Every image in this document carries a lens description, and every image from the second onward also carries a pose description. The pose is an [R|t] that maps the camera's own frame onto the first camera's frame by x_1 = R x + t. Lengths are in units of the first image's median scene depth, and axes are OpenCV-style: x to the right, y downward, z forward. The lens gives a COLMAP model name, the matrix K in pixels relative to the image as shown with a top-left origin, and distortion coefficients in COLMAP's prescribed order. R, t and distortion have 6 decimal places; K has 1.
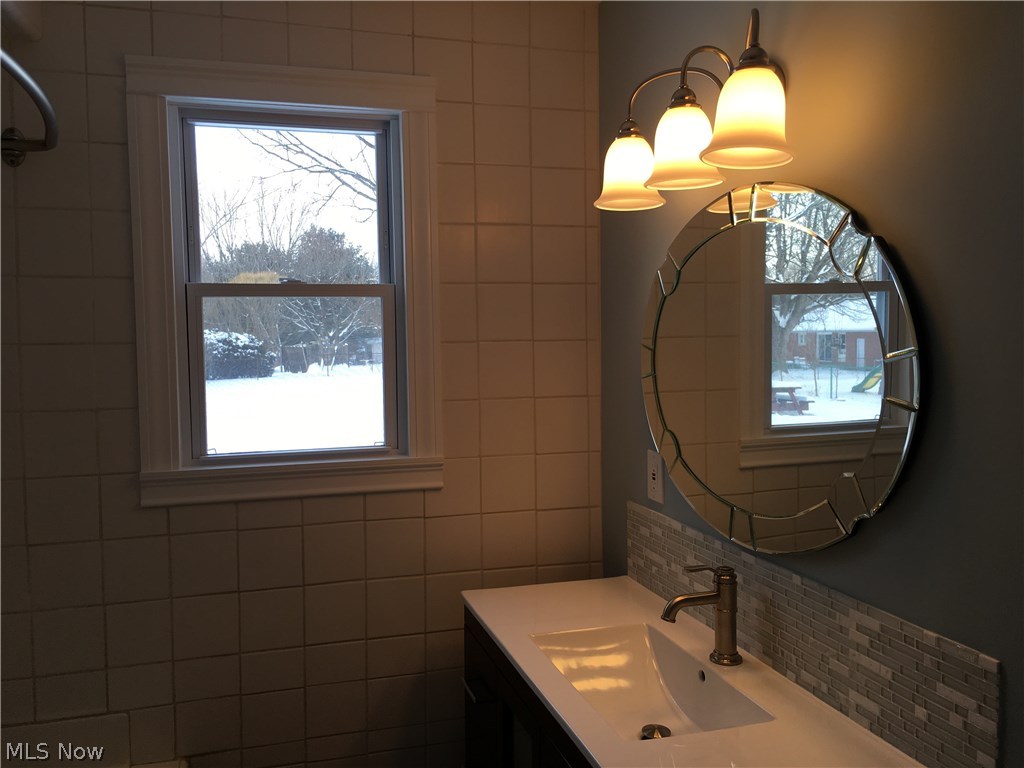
lens RADIAL K [[866.6, 0, 510.3], [0, 866.6, 383.0], [0, 0, 1]] dist [0.054355, -0.073813]
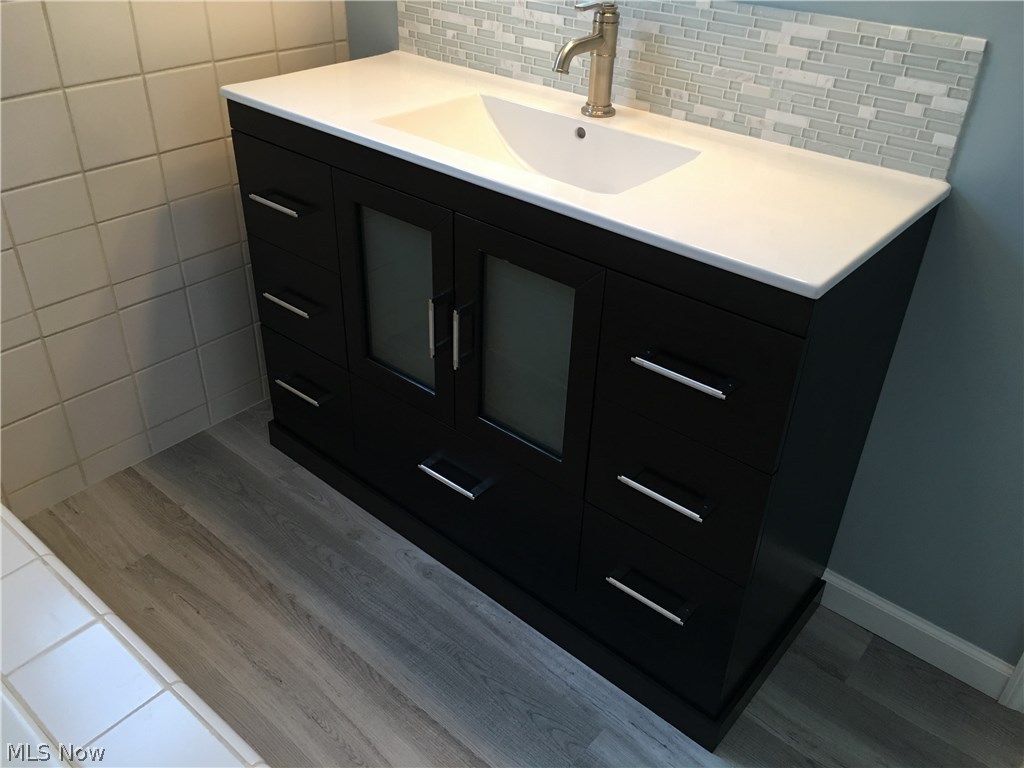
lens RADIAL K [[866.6, 0, 508.6], [0, 866.6, 385.0], [0, 0, 1]] dist [0.054355, -0.073813]
pose [[0.839156, -0.269316, 0.472532, -0.381595], [-0.004653, 0.865213, 0.501383, 0.113470], [-0.543871, -0.422937, 0.724795, 0.280802]]
